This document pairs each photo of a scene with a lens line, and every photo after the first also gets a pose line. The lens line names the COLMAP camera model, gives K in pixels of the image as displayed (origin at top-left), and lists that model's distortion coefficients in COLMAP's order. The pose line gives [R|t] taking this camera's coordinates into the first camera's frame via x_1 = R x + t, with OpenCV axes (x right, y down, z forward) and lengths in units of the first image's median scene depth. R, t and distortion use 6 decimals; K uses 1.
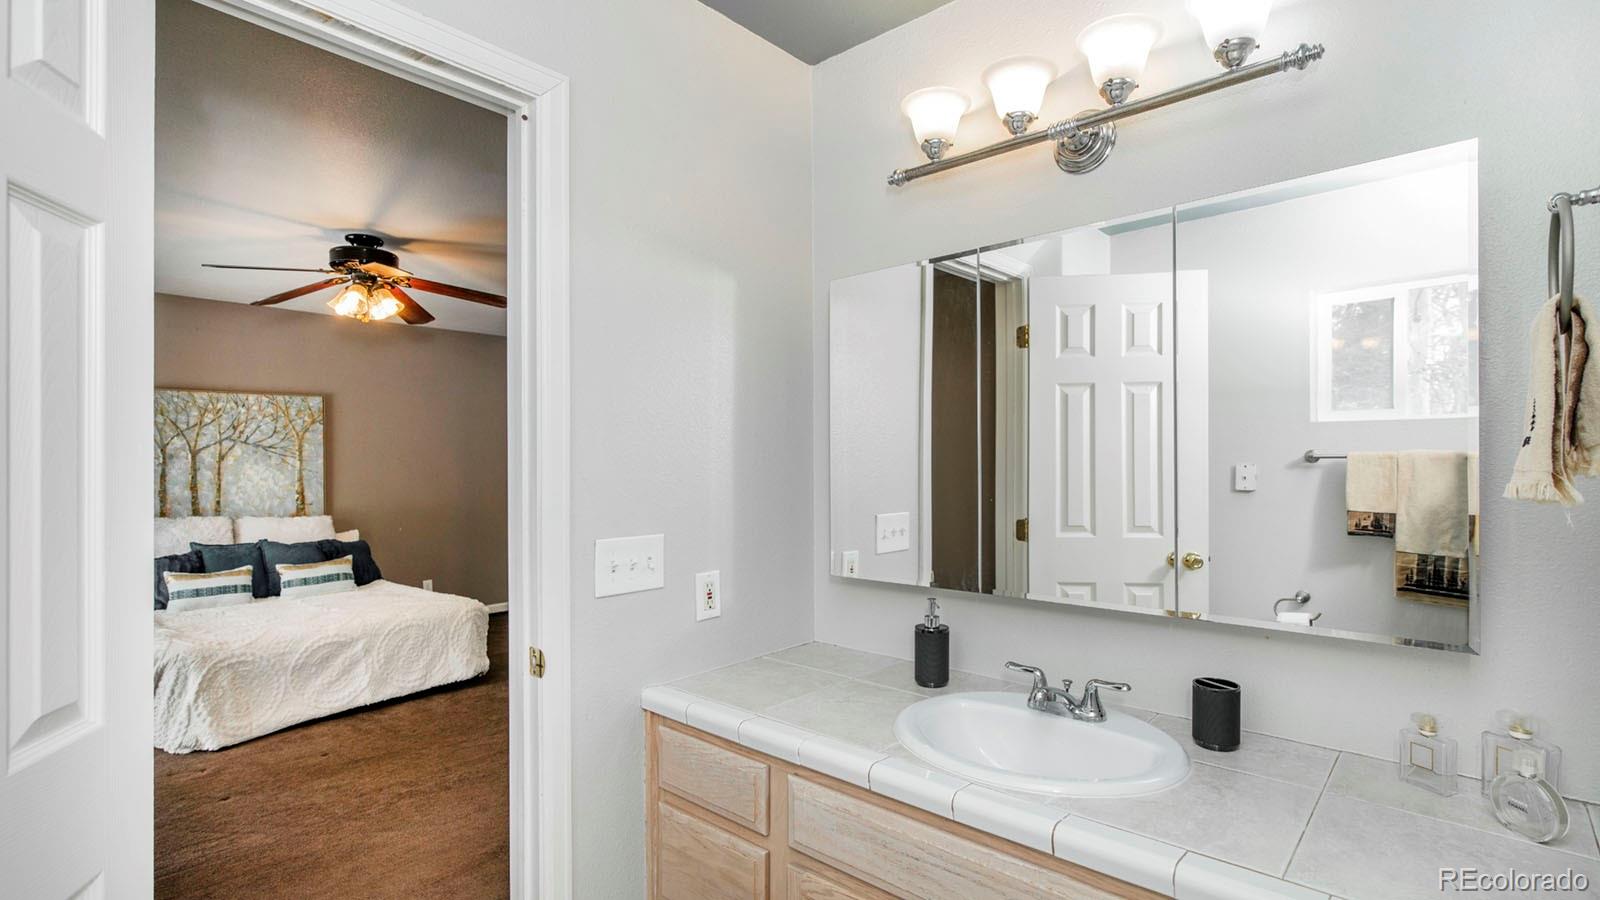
lens RADIAL K [[766.6, 0, 871.3], [0, 766.6, 462.7], [0, 0, 1]] dist [-0.009028, -0.003117]
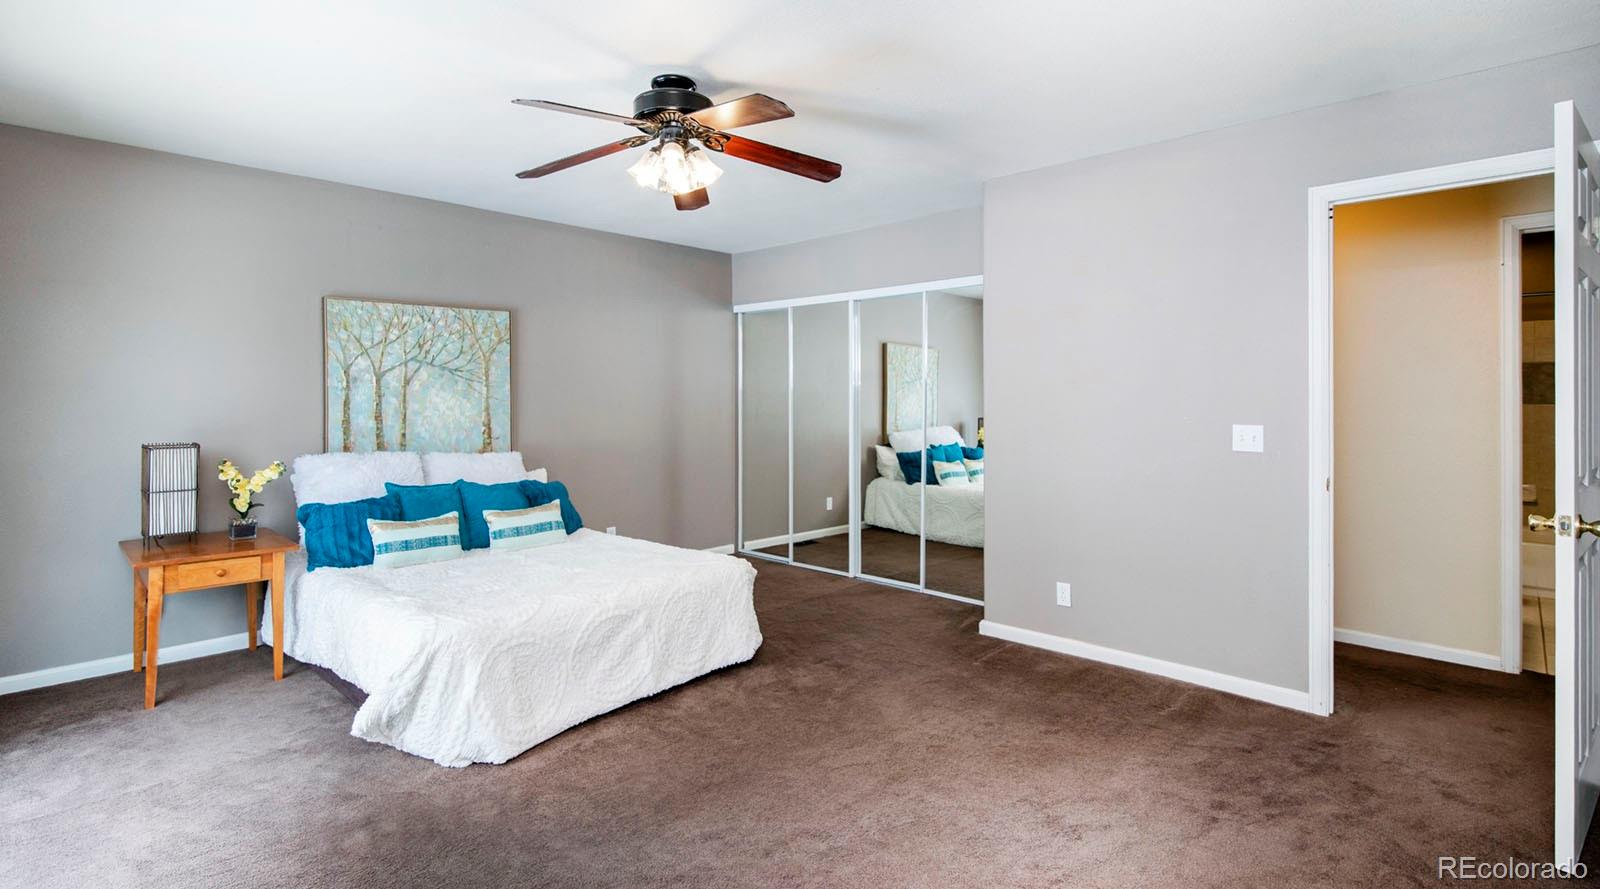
lens RADIAL K [[766.6, 0, 845.9], [0, 766.6, 418.5], [0, 0, 1]] dist [-0.009028, -0.003117]
pose [[0.998622, 0.008277, -0.051817, -0.329870], [-0.007188, 0.999750, 0.021153, 0.012824], [0.051979, -0.020751, 0.998433, 0.182707]]
